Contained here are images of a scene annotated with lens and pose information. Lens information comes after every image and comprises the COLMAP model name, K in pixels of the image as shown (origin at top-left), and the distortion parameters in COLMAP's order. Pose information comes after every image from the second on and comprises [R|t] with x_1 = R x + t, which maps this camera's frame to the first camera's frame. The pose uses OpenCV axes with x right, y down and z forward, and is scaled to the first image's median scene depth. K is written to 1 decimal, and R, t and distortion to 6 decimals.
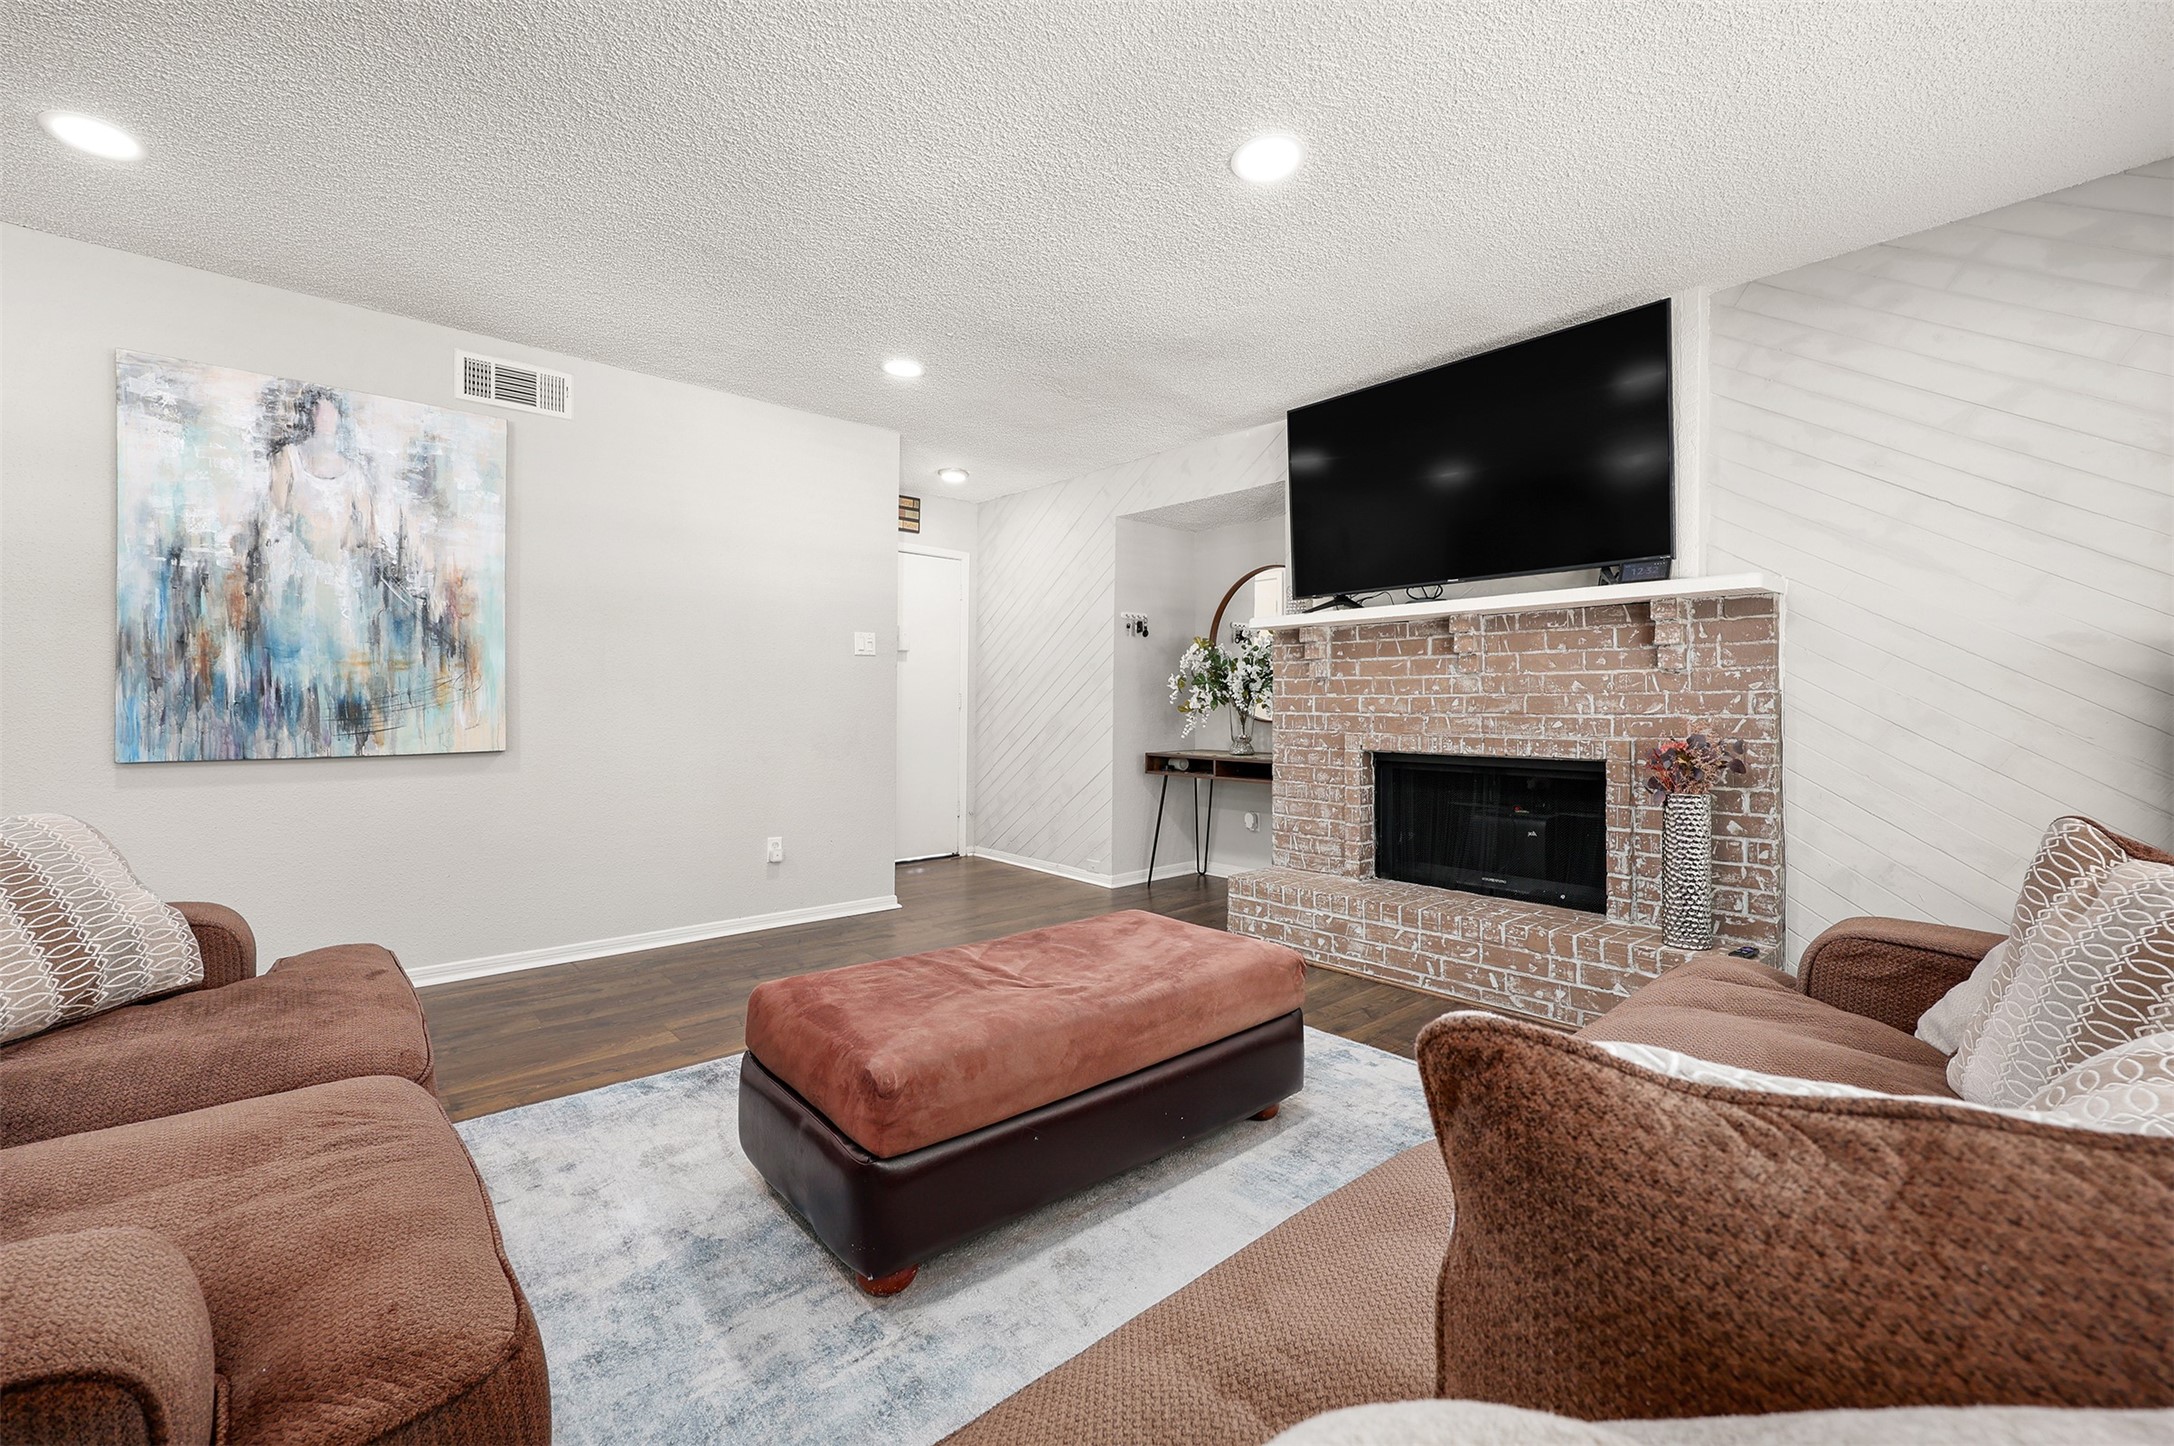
lens RADIAL K [[876.4, 0, 1085.2], [0, 876.4, 708.0], [0, 0, 1]] dist [-0.002992, -0.000279]
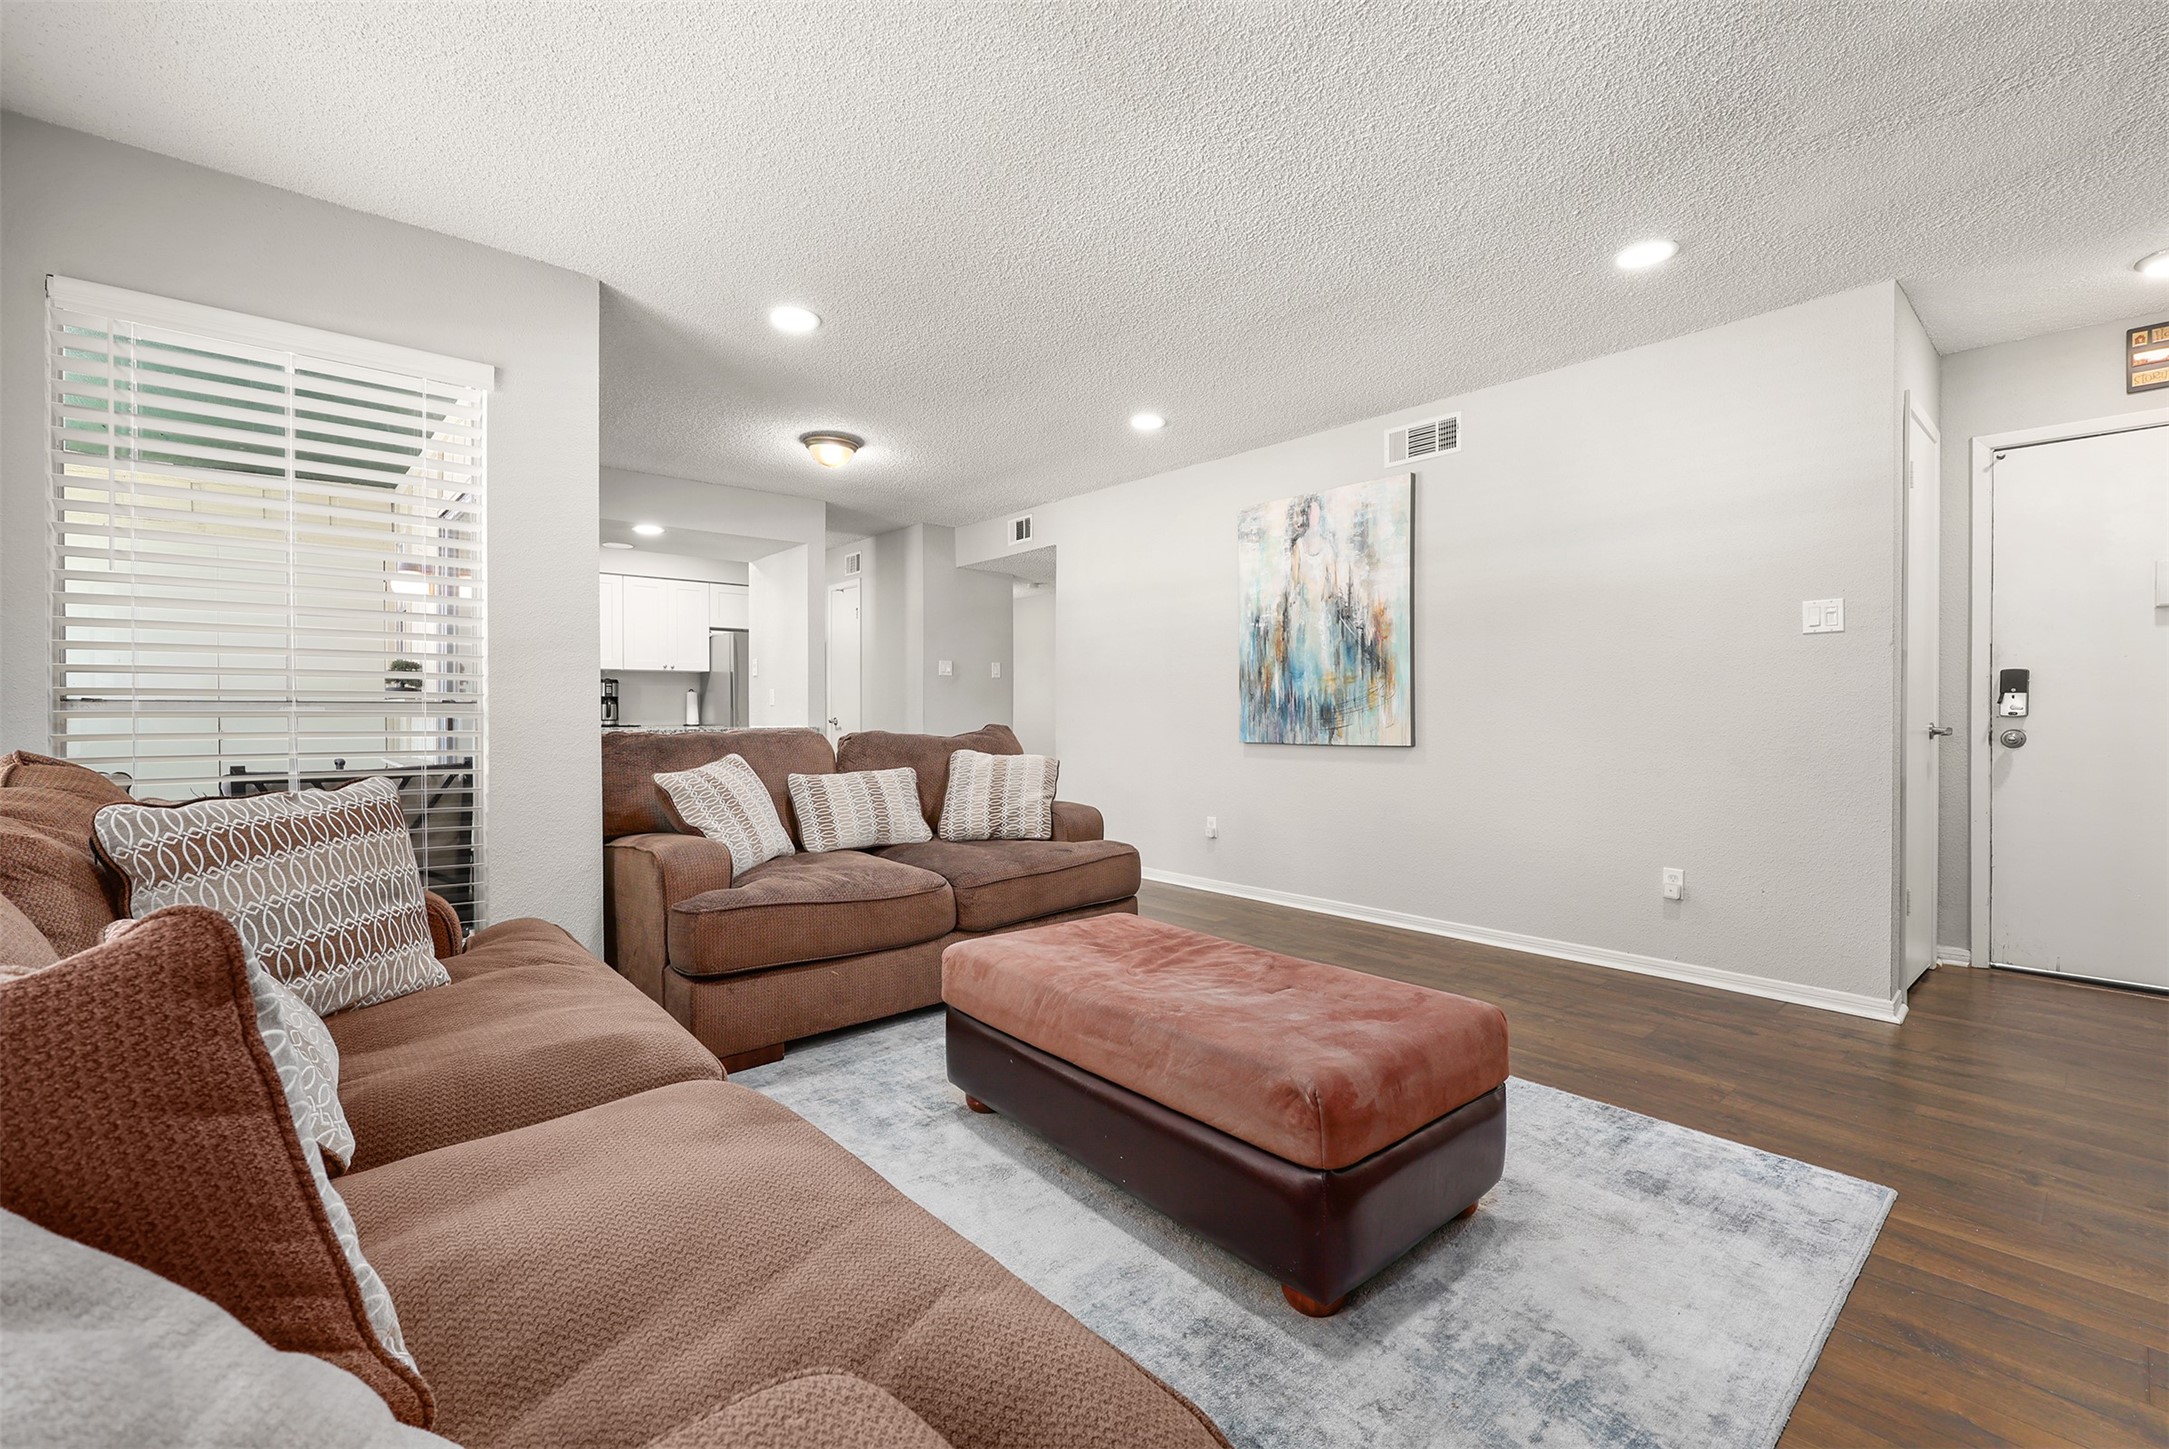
lens RADIAL K [[919.5, 0, 1093.4], [0, 919.5, 718.0], [0, 0, 1]] dist [-0.014237, -0.000310]
pose [[0.001479, 0.001216, -0.999998, 0.647407], [-0.002694, 0.999996, 0.001212, 0.010321], [0.999995, 0.002692, 0.001483, 0.597770]]
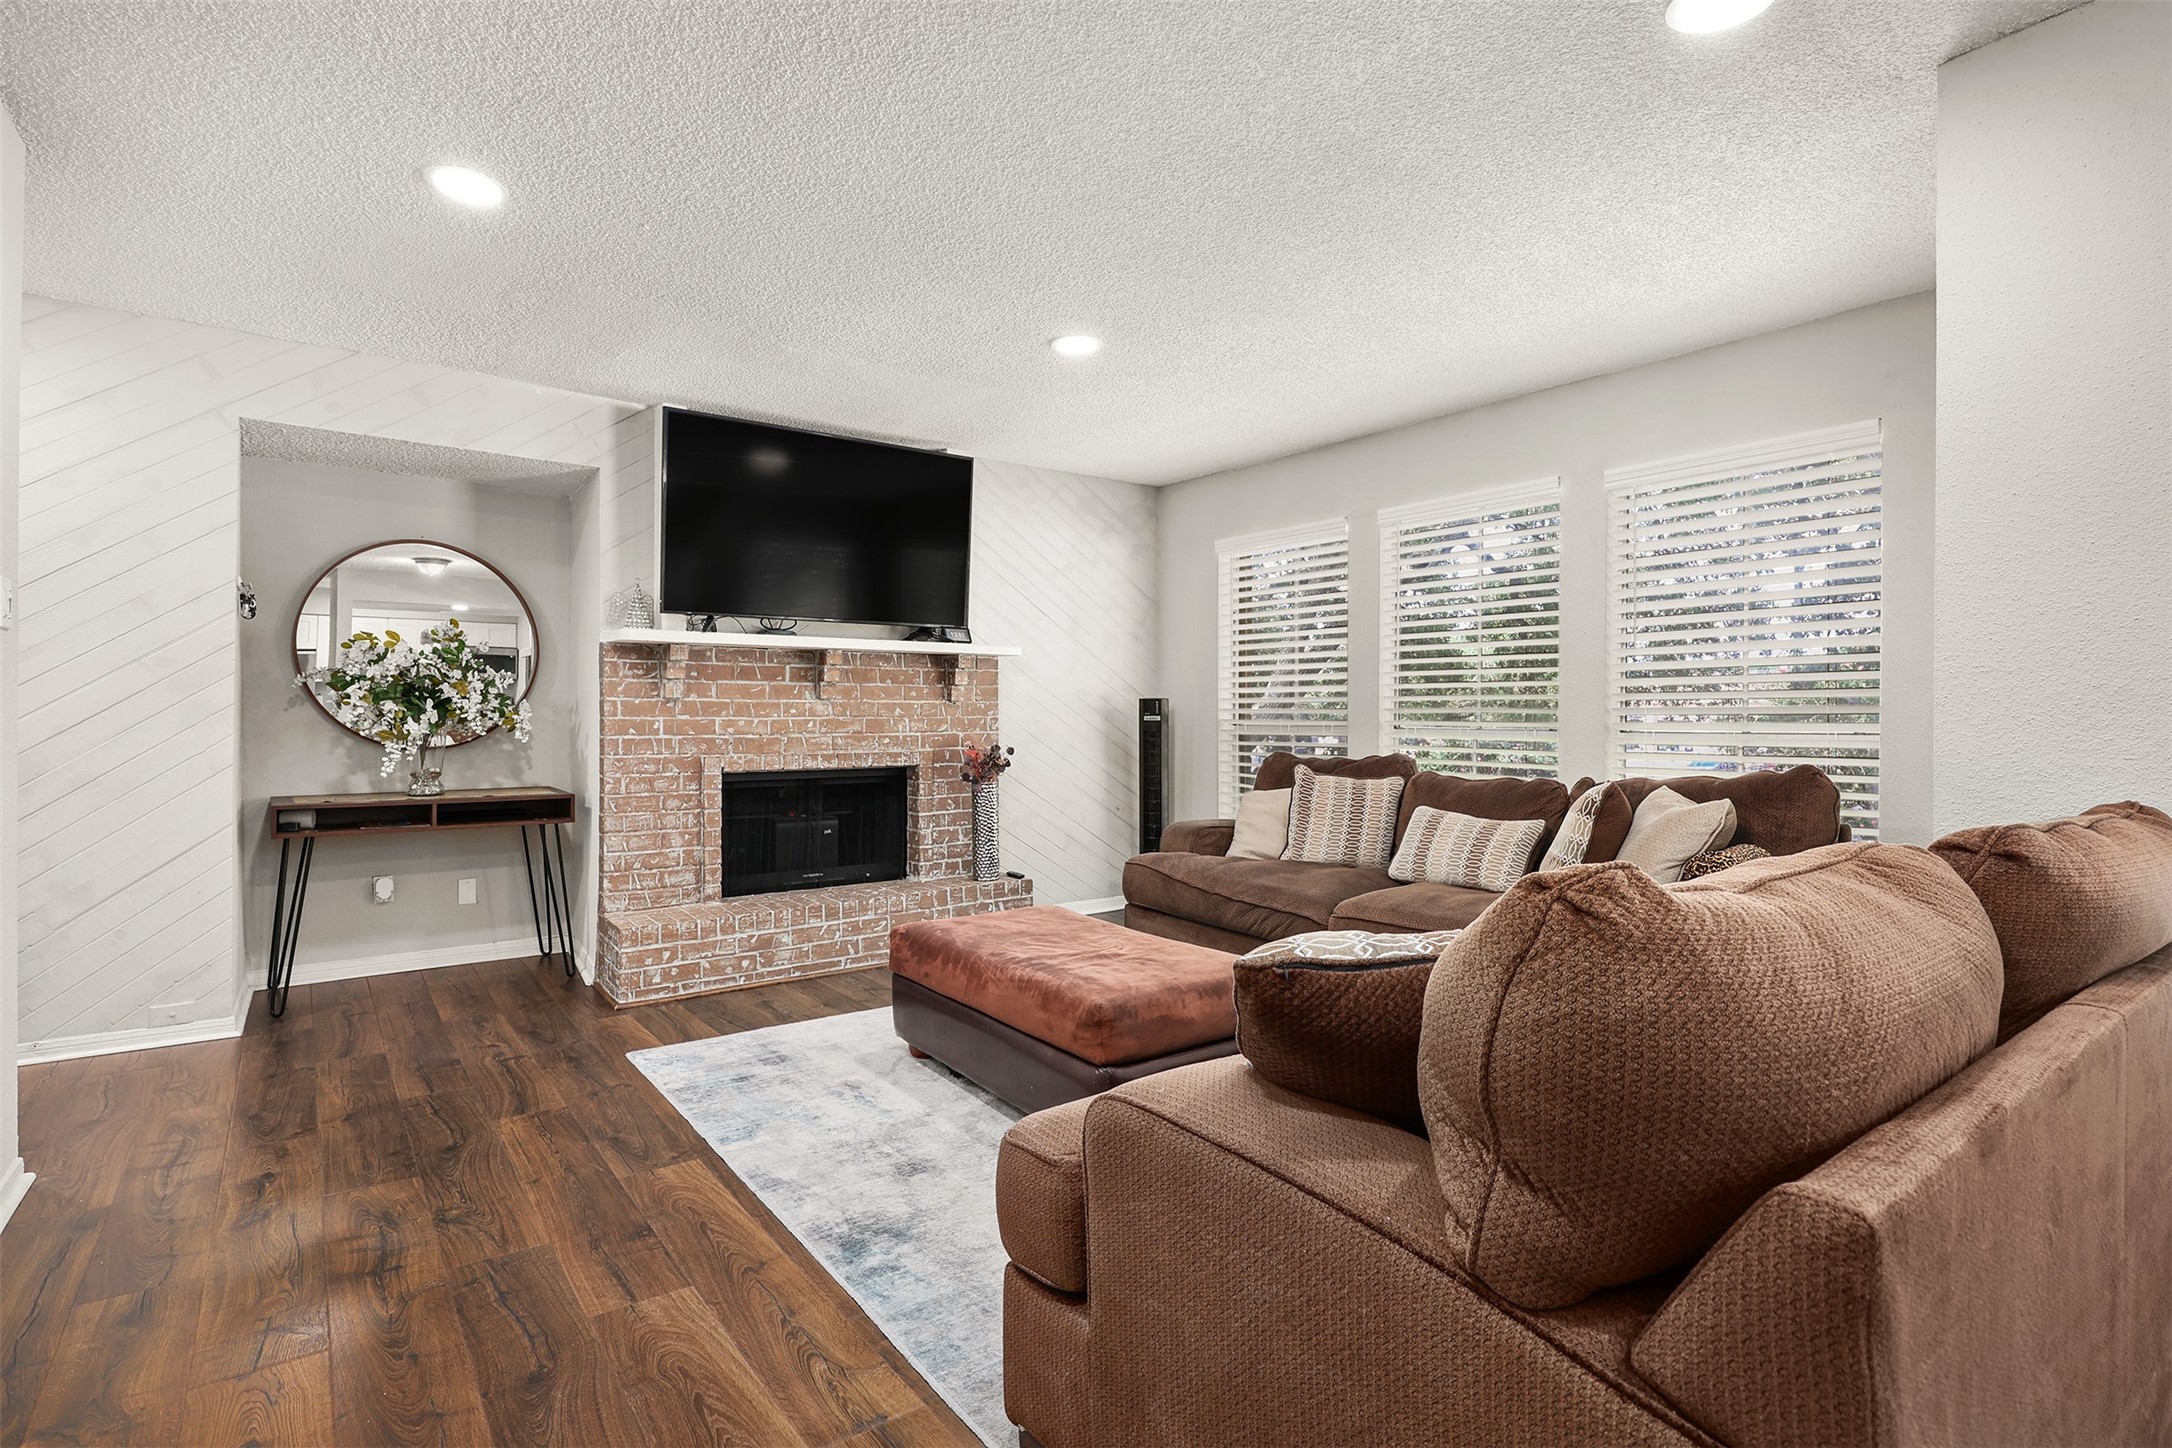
lens RADIAL K [[1072.3, 0, 1086.0], [0, 1072.3, 724.0], [0, 0, 1]] dist [0.000367, -0.000185]
pose [[0.081643, -0.009844, 0.996613, -1.042829], [0.003381, 0.999948, 0.009600, -0.020768], [-0.996656, 0.002585, 0.081672, 0.576312]]
